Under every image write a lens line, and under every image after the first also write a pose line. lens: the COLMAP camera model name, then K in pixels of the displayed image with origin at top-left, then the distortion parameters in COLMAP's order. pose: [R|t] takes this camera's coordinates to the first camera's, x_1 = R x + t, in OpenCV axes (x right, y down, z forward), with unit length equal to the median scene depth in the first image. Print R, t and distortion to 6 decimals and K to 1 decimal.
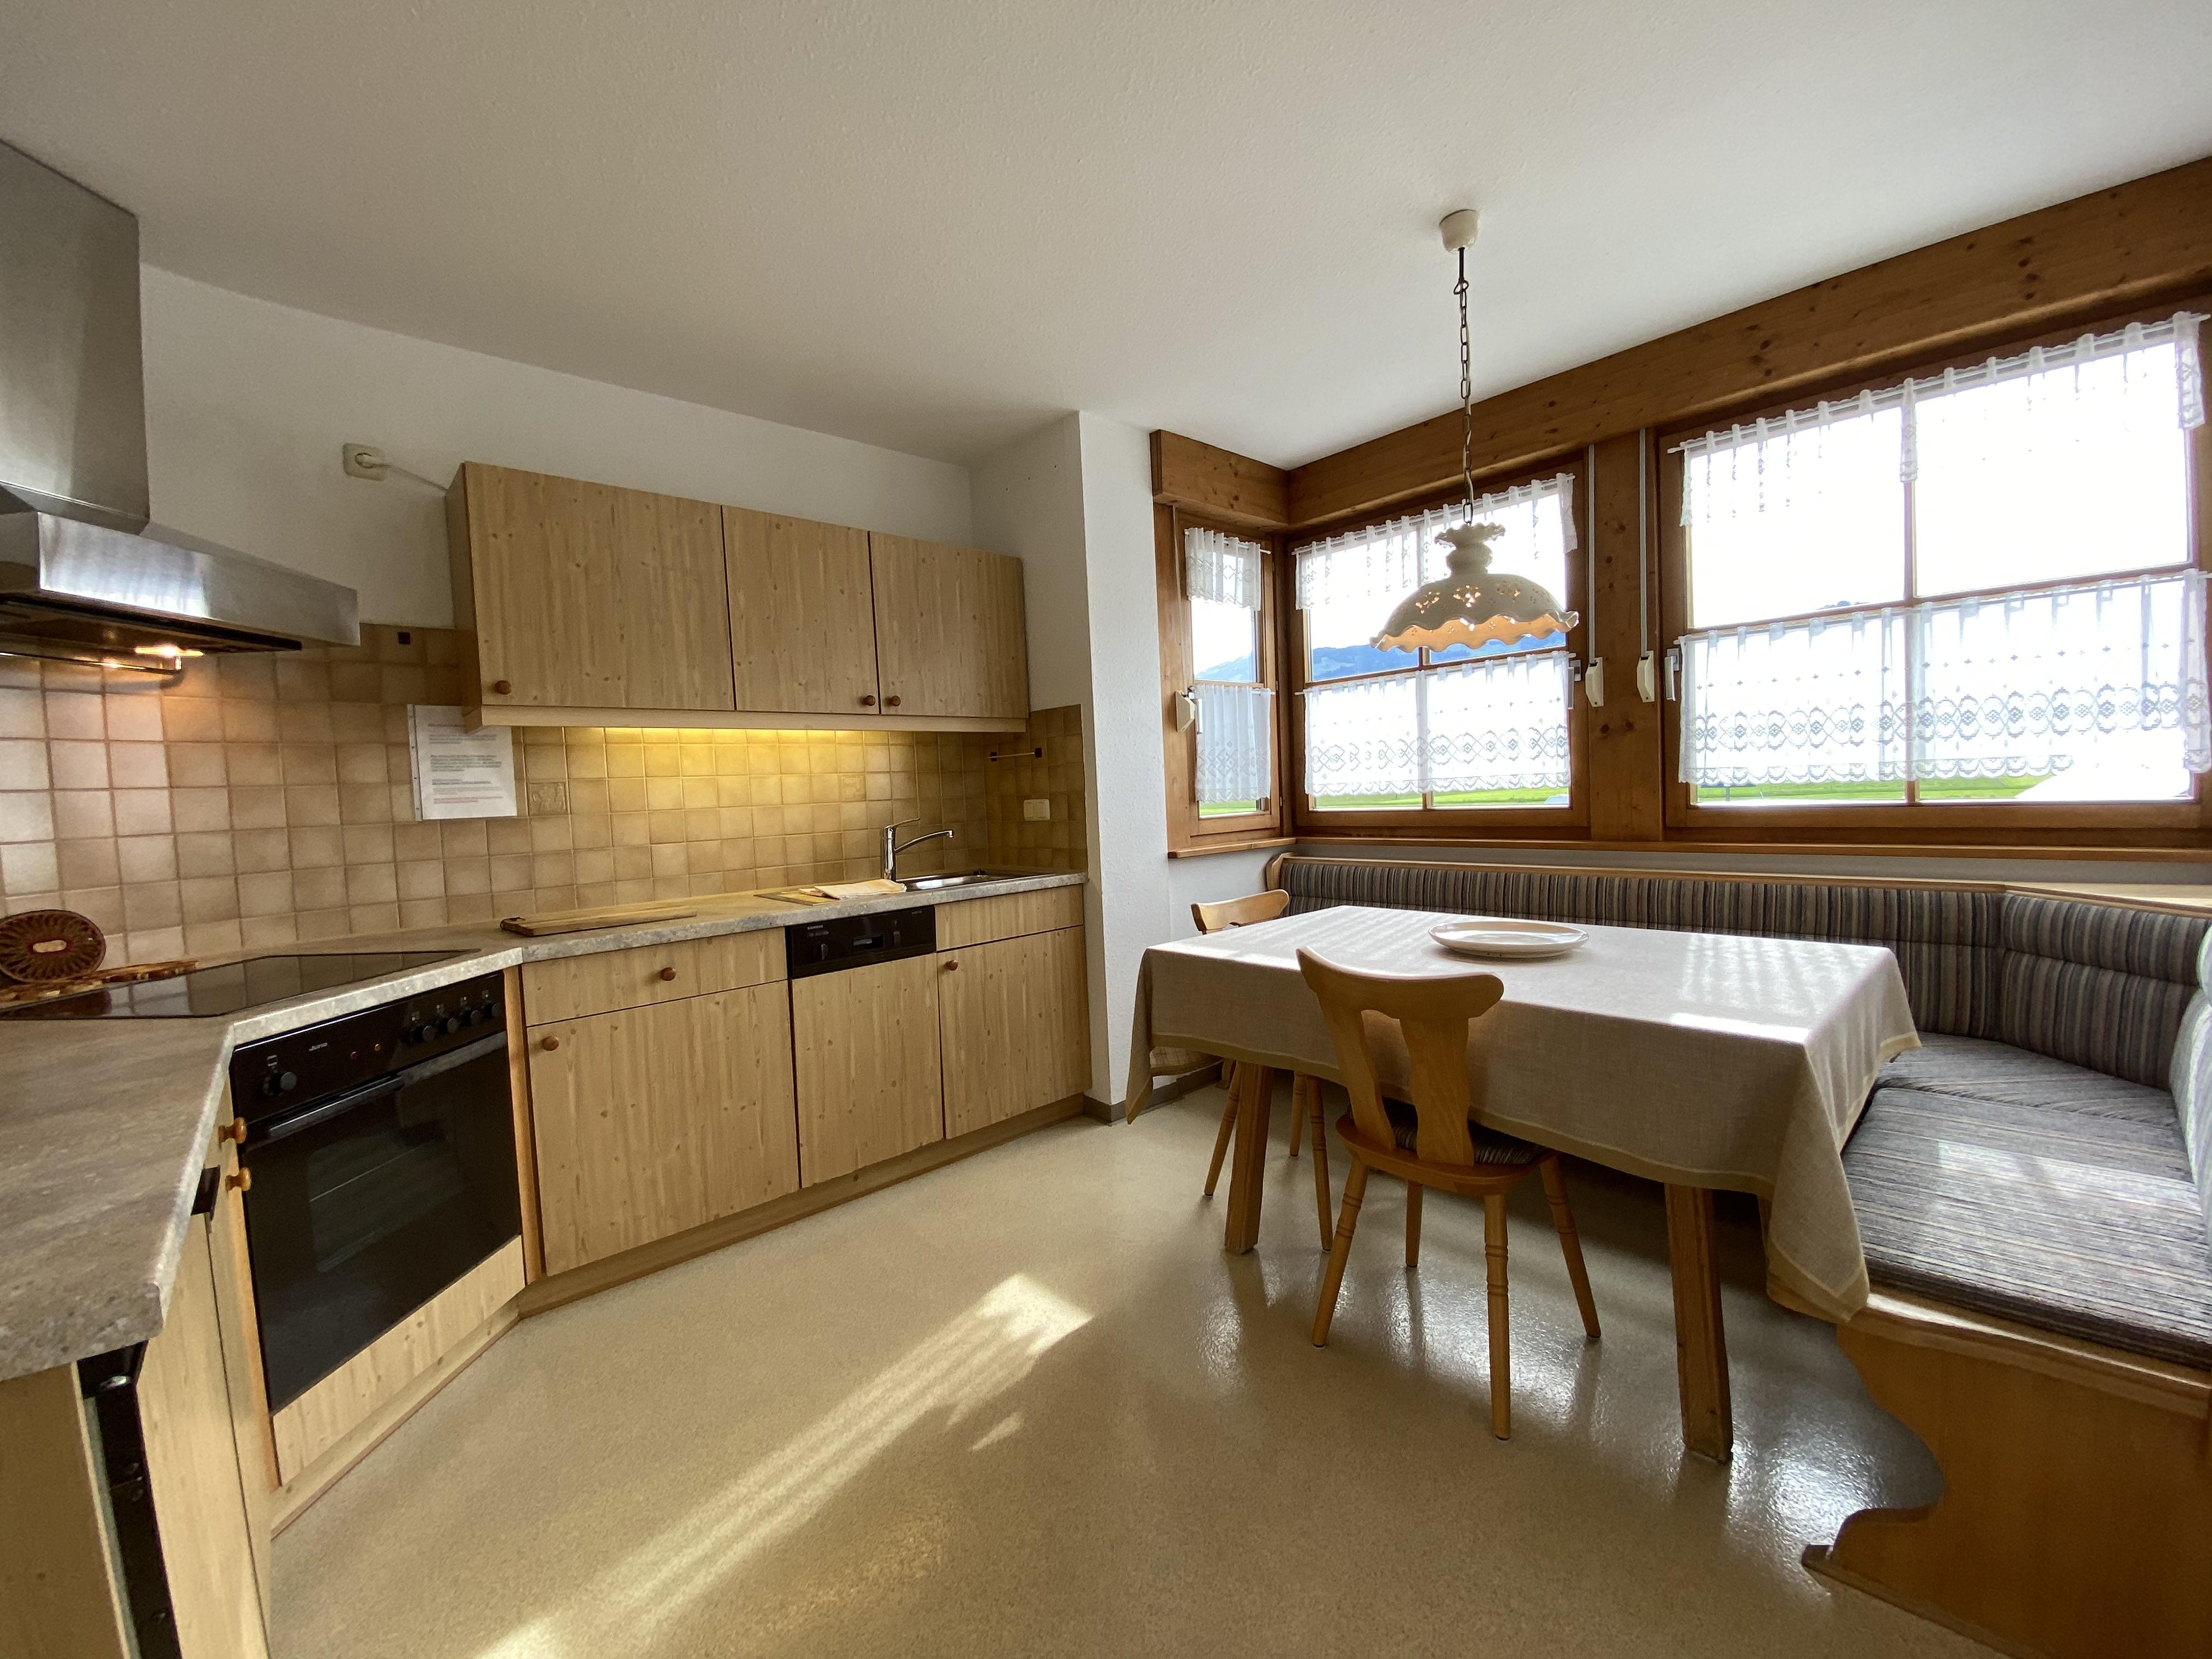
lens RADIAL K [[889.4, 0, 1124.8], [0, 889.4, 822.7], [0, 0, 1]] dist [-0.018472, -0.007370]
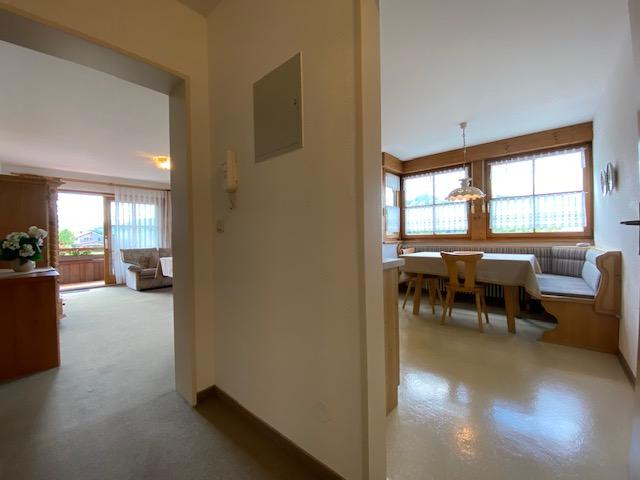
lens RADIAL K [[257.3, 0, 320.2], [0, 257.3, 238.3], [0, 0, 1]] dist [-0.018472, -0.007370]
pose [[0.994569, 0.031677, 0.099144, -0.459484], [-0.027349, 0.998625, -0.044720, 0.095966], [-0.100424, 0.041765, 0.994068, -0.338376]]
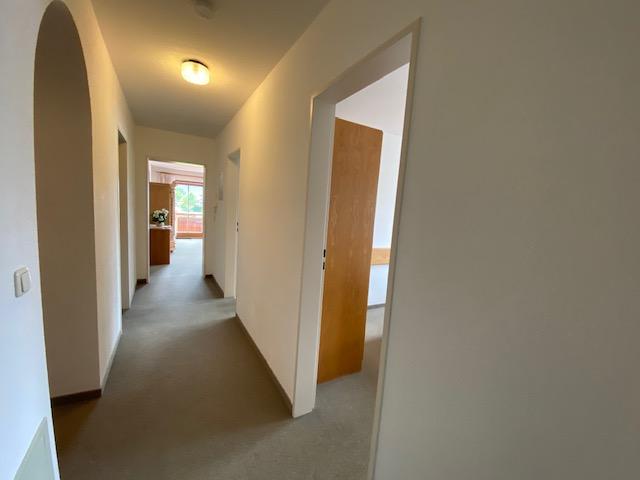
lens RADIAL K [[257.3, 0, 319.9], [0, 257.3, 238.5], [0, 0, 1]] dist [-0.018472, -0.007370]
pose [[0.966363, 0.142569, -0.214046, 0.354613], [-0.129848, 0.988885, 0.072434, -0.023529], [0.221994, -0.042204, 0.974134, -1.152709]]
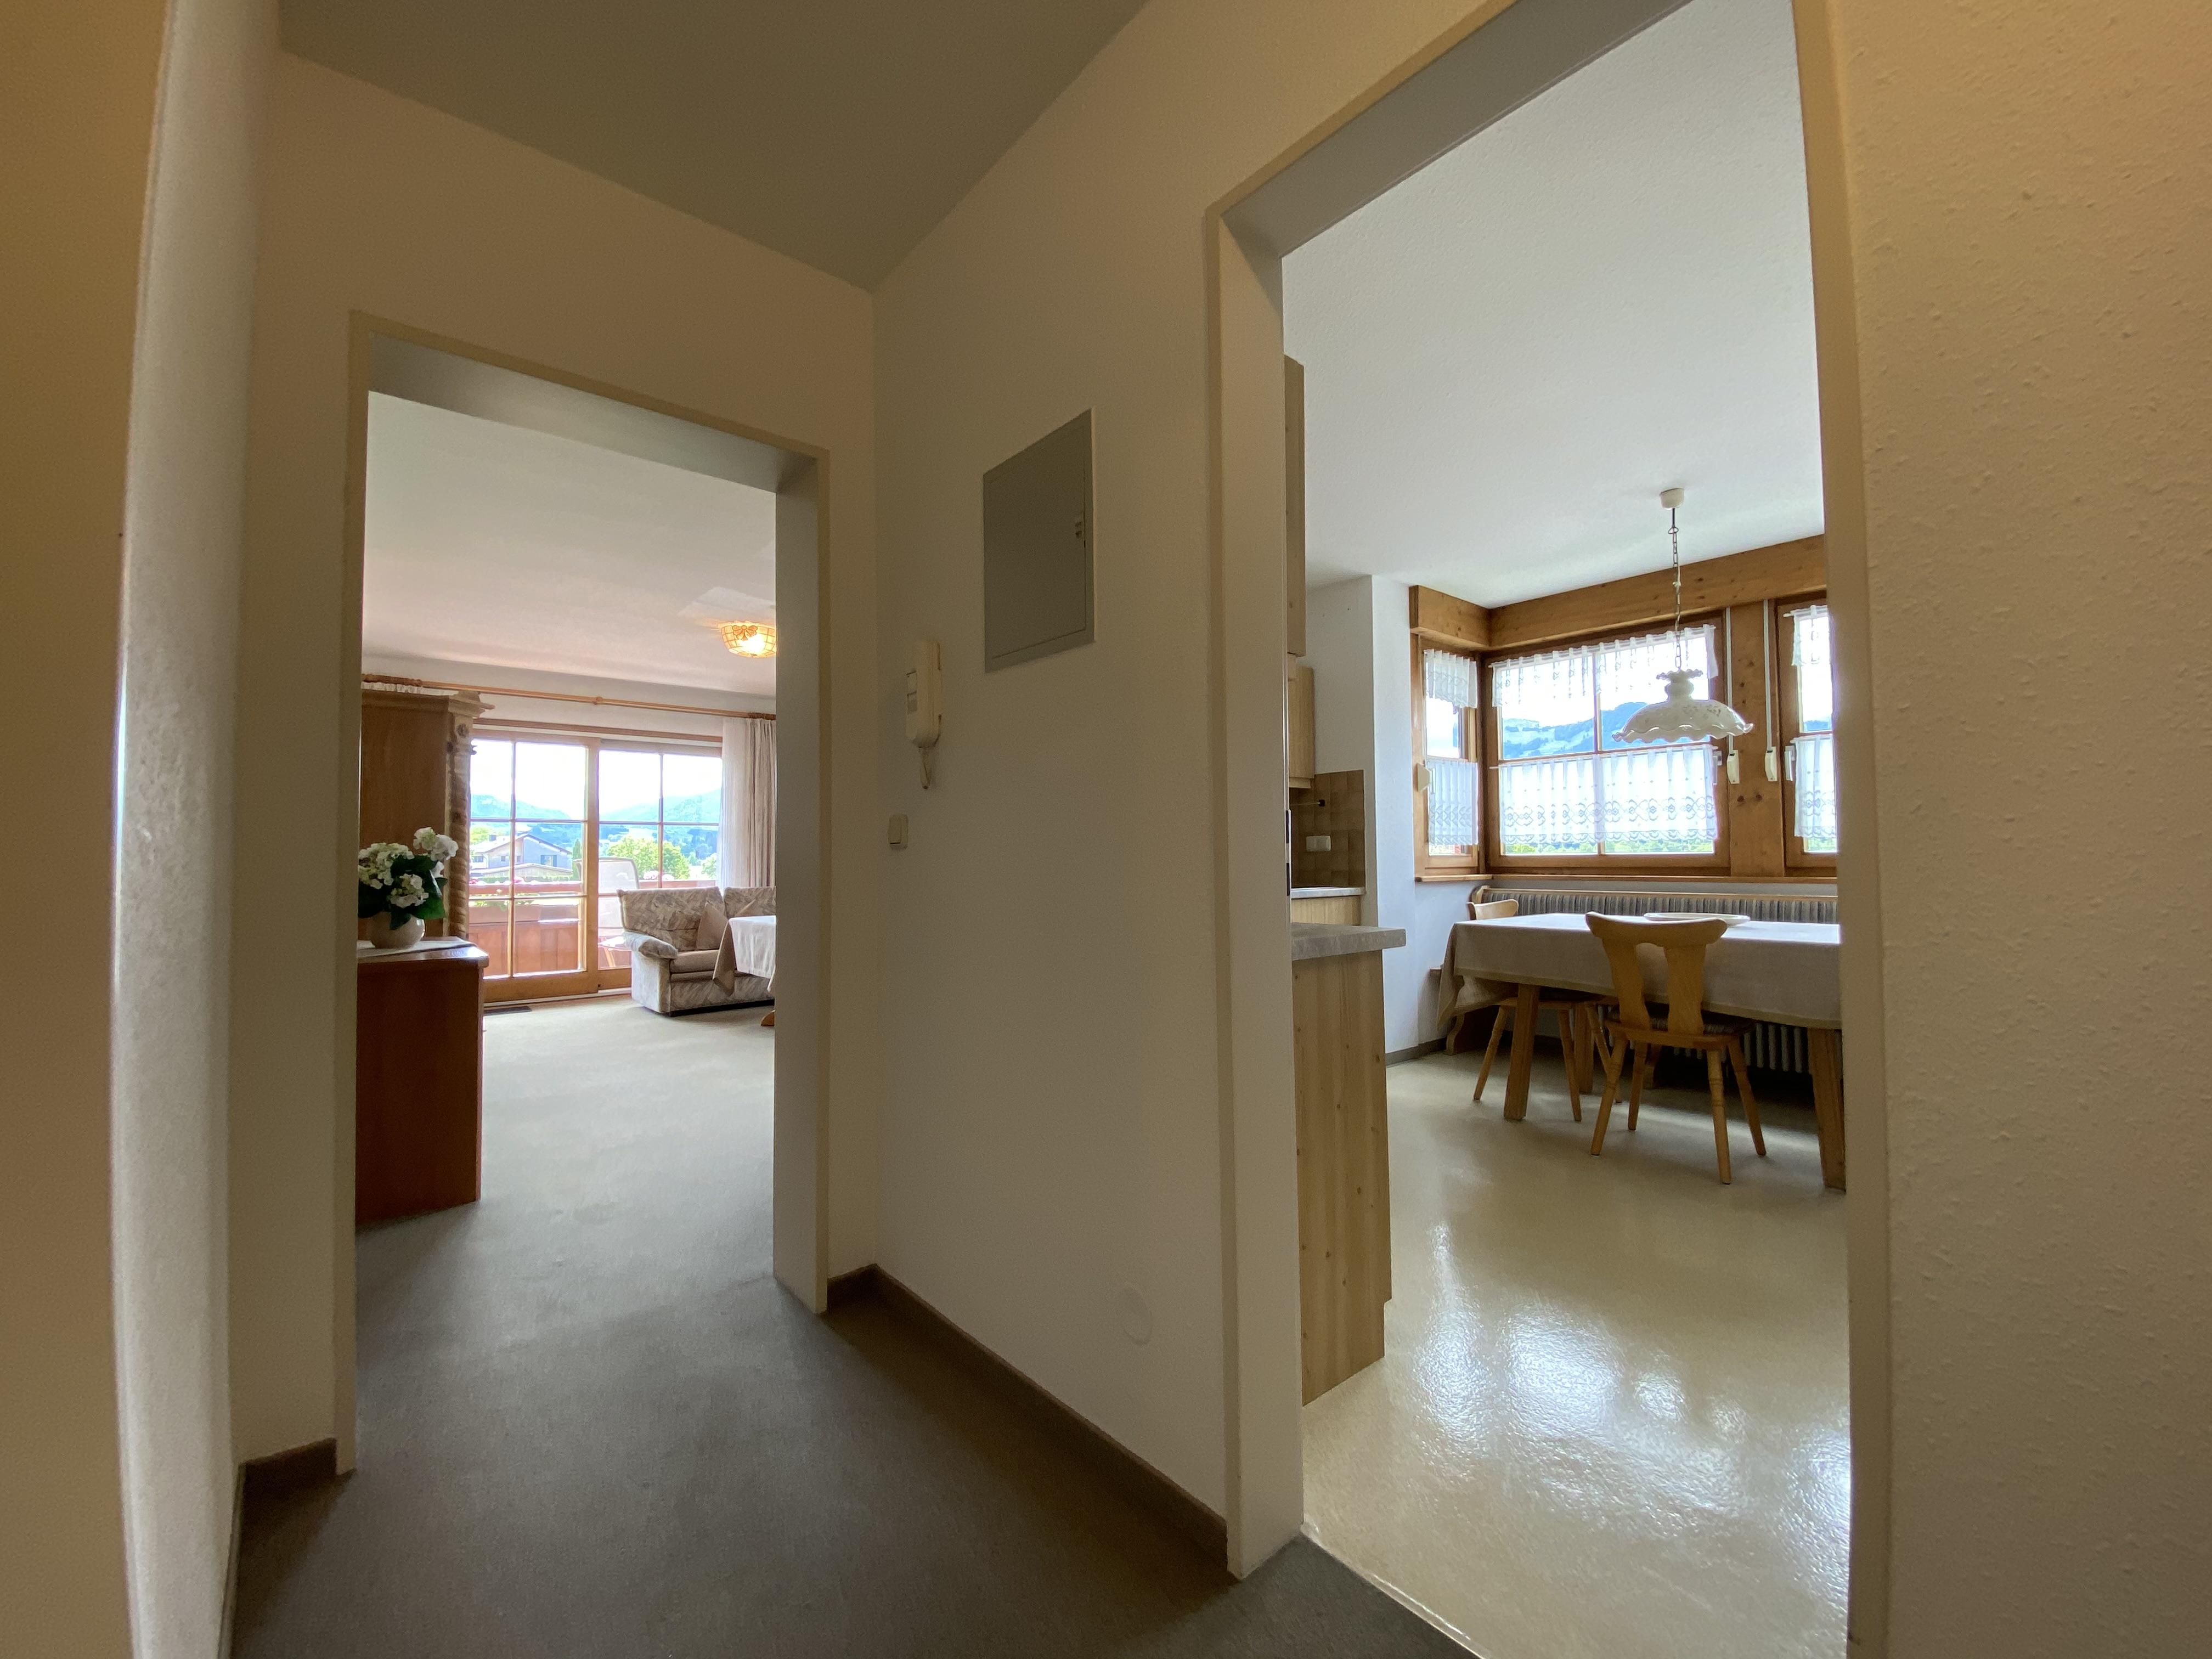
lens RADIAL K [[889.4, 0, 1105.4], [0, 889.4, 819.7], [0, 0, 1]] dist [-0.018472, -0.007370]
pose [[0.997842, 0.037721, -0.053749, -0.413427], [-0.042266, 0.995390, -0.086097, 0.095078], [0.050253, 0.088183, 0.994836, -0.478069]]
